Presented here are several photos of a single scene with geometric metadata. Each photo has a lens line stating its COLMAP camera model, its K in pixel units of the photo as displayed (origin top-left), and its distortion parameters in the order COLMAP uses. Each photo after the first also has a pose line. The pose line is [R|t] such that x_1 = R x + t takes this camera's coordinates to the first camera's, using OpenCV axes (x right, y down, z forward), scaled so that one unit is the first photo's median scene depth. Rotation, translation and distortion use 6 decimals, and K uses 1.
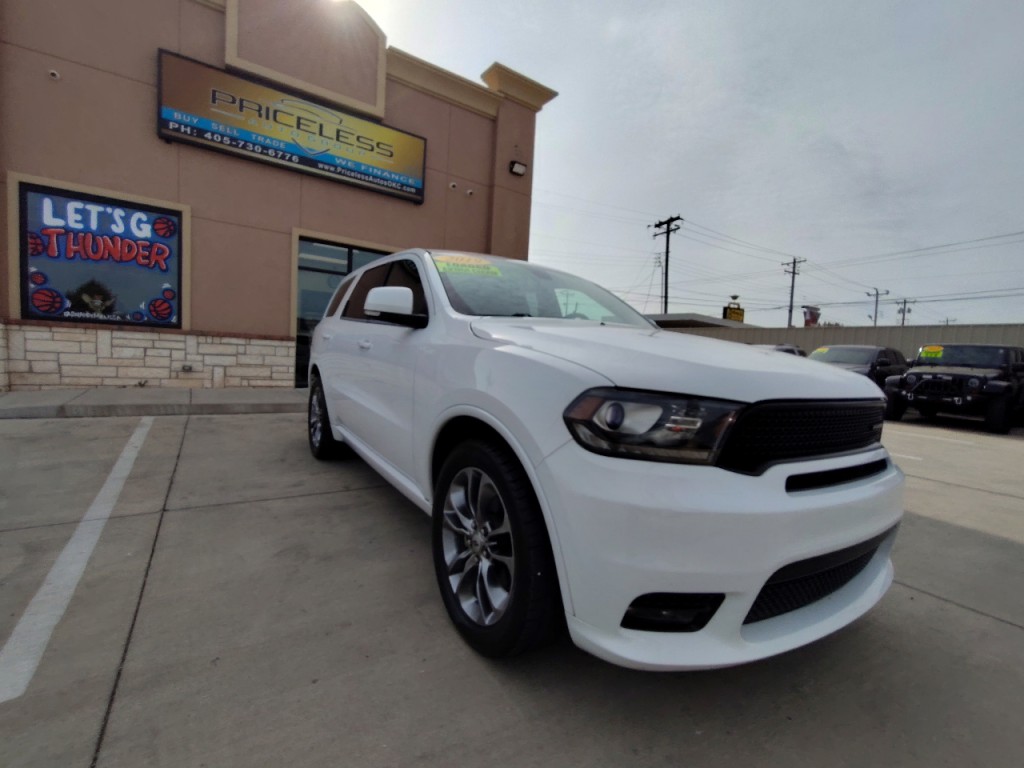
lens RADIAL K [[461.3, 0, 495.4], [0, 461.3, 386.0], [0, 0, 1]] dist [0.000315, 0.000055]
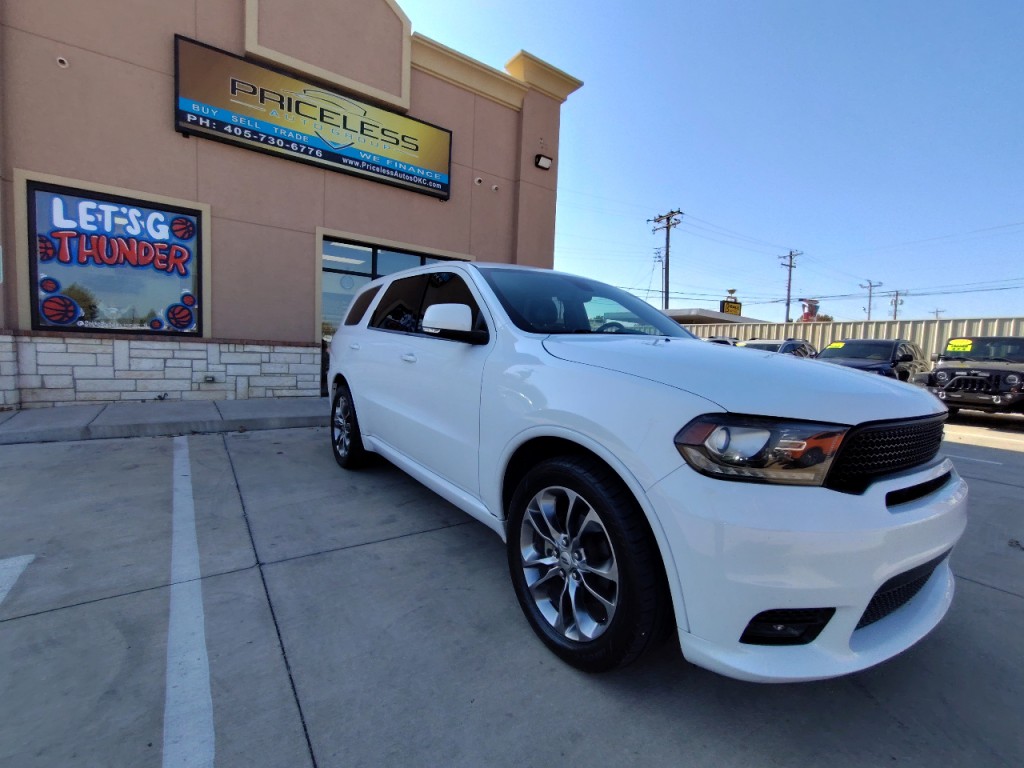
lens RADIAL K [[465.0, 0, 498.1], [0, 465.0, 385.2], [0, 0, 1]] dist [-0.000243, 0.000226]
pose [[0.999624, -0.017406, 0.021203, -0.101087], [0.017318, 0.999841, 0.004324, -0.019472], [-0.021275, -0.003955, 0.999766, 0.046746]]
